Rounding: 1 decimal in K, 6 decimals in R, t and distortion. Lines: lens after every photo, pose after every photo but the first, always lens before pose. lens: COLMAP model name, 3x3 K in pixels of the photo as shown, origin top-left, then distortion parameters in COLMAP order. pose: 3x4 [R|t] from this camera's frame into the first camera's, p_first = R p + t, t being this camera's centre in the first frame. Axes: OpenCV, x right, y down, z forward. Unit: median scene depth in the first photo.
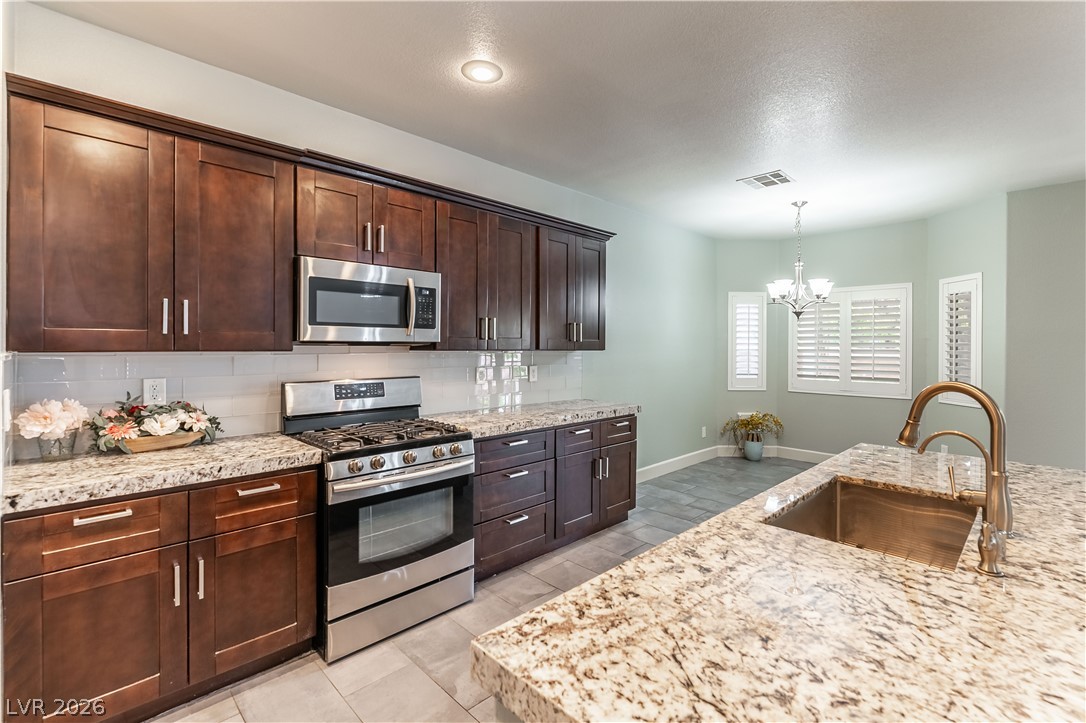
lens RADIAL K [[475.5, 0, 547.3], [0, 475.5, 354.4], [0, 0, 1]] dist [0.000647, 0.000406]
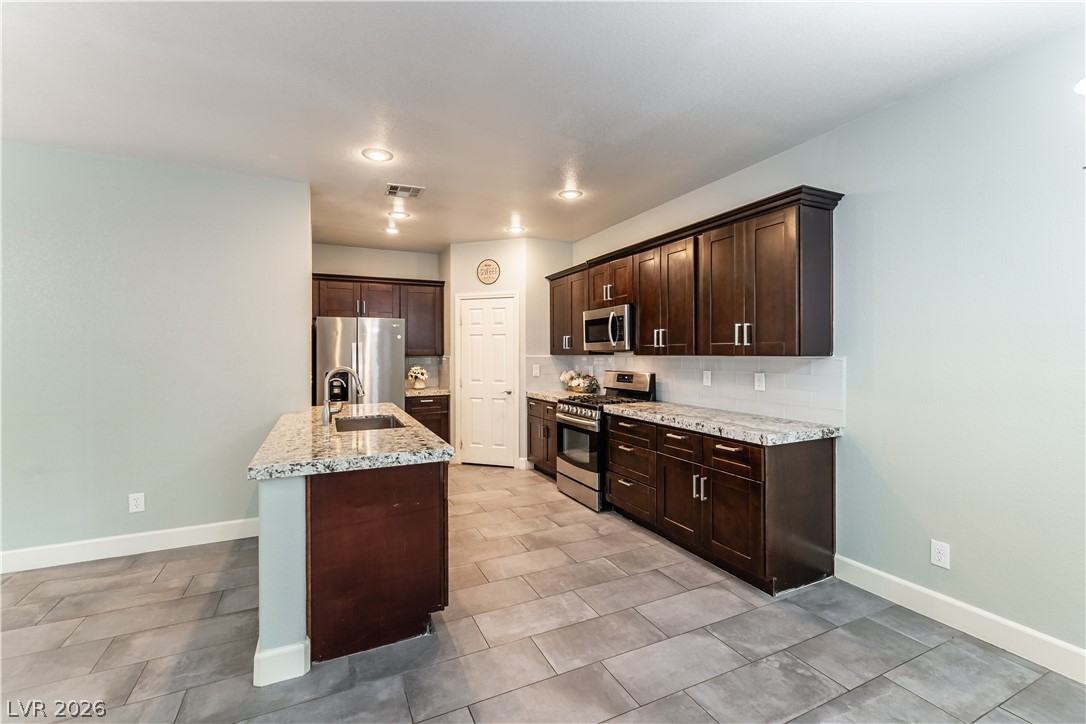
lens RADIAL K [[475.5, 0, 549.6], [0, 475.5, 356.5], [0, 0, 1]] dist [0.000647, 0.000406]
pose [[-0.332724, 0.006076, -0.943005, 1.336512], [0.000167, 0.999980, 0.006384, -0.013545], [0.943024, 0.001966, -0.332718, 1.321289]]
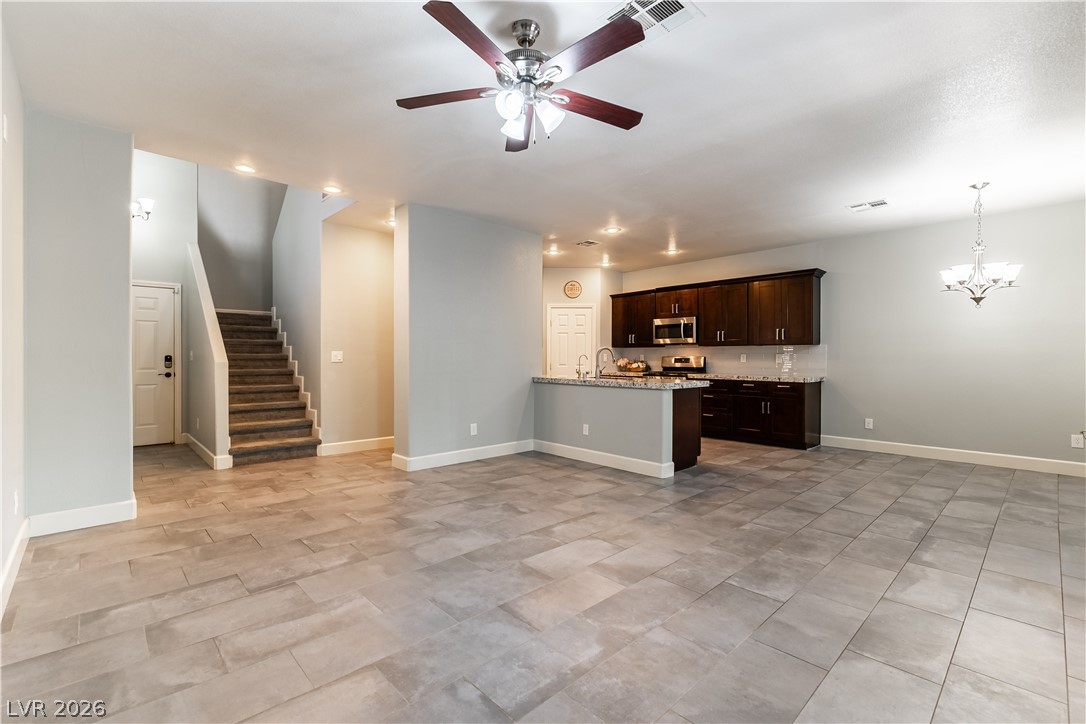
lens RADIAL K [[475.5, 0, 547.4], [0, 475.5, 361.8], [0, 0, 1]] dist [0.000647, 0.000406]
pose [[-0.033554, 0.004925, -0.999425, 2.524709], [-0.006756, 0.999964, 0.005155, 0.075173], [0.999414, 0.006925, -0.033520, 0.283069]]
